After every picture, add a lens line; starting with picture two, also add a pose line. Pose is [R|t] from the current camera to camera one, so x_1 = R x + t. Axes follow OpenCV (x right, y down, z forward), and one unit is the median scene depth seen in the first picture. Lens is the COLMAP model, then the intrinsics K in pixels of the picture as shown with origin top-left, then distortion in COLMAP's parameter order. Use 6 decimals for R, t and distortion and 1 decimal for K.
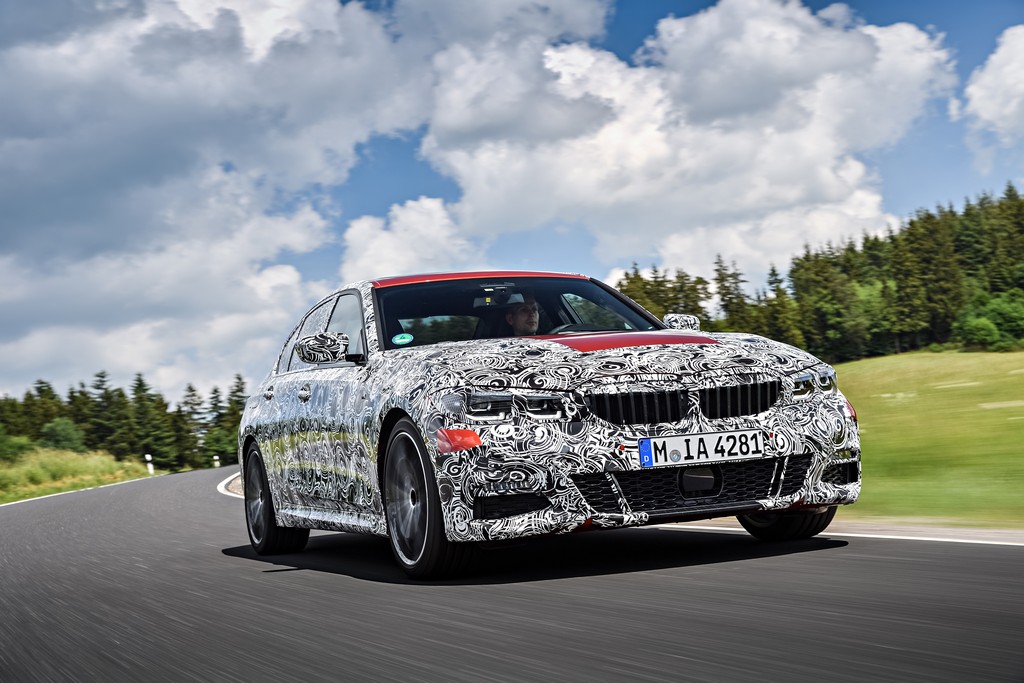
lens RADIAL K [[1590.1, 0, 517.1], [0, 1590.1, 334.7], [0, 0, 1]] dist [0.345503, 0.000000]
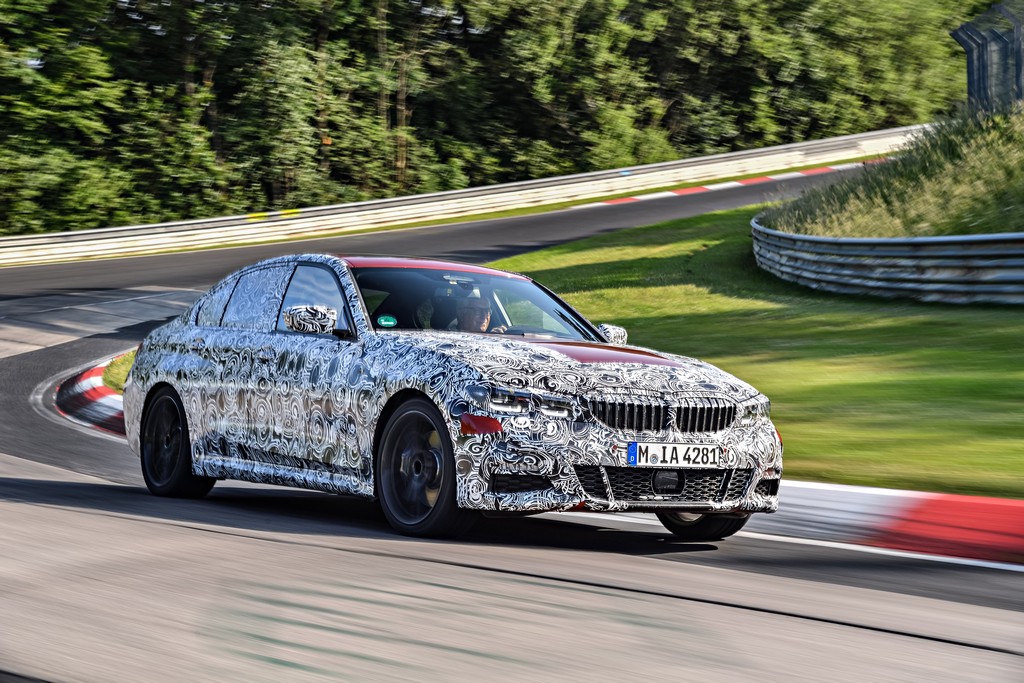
lens RADIAL K [[2207.8, 0, 514.4], [0, 2207.8, 314.2], [0, 0, 1]] dist [0.799009, 0.000000]
pose [[0.973511, 0.128072, 0.189405, -0.337881], [-0.133073, 0.991009, 0.013871, -0.042909], [-0.185926, -0.038709, 0.981801, -0.639707]]
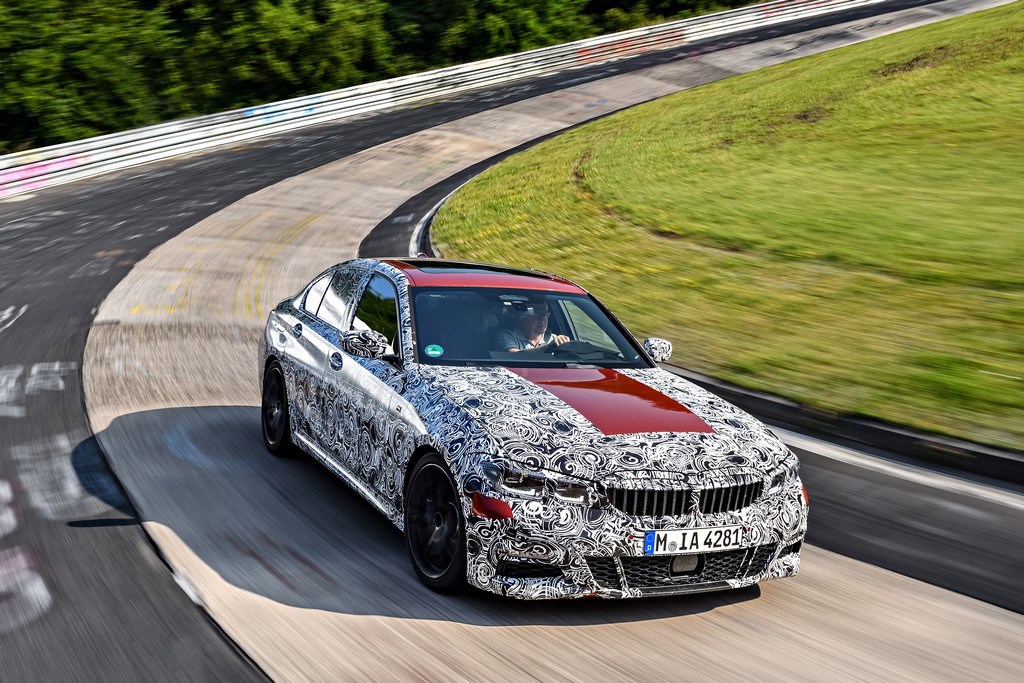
lens RADIAL K [[1212.7, 0, 547.7], [0, 1212.7, 346.5], [0, 0, 1]] dist [0.140857, 0.000000]
pose [[0.980703, 0.150186, 0.125160, -0.124136], [-0.171089, 0.969096, 0.177714, -0.208170], [-0.094601, -0.195698, 0.976091, 0.159877]]
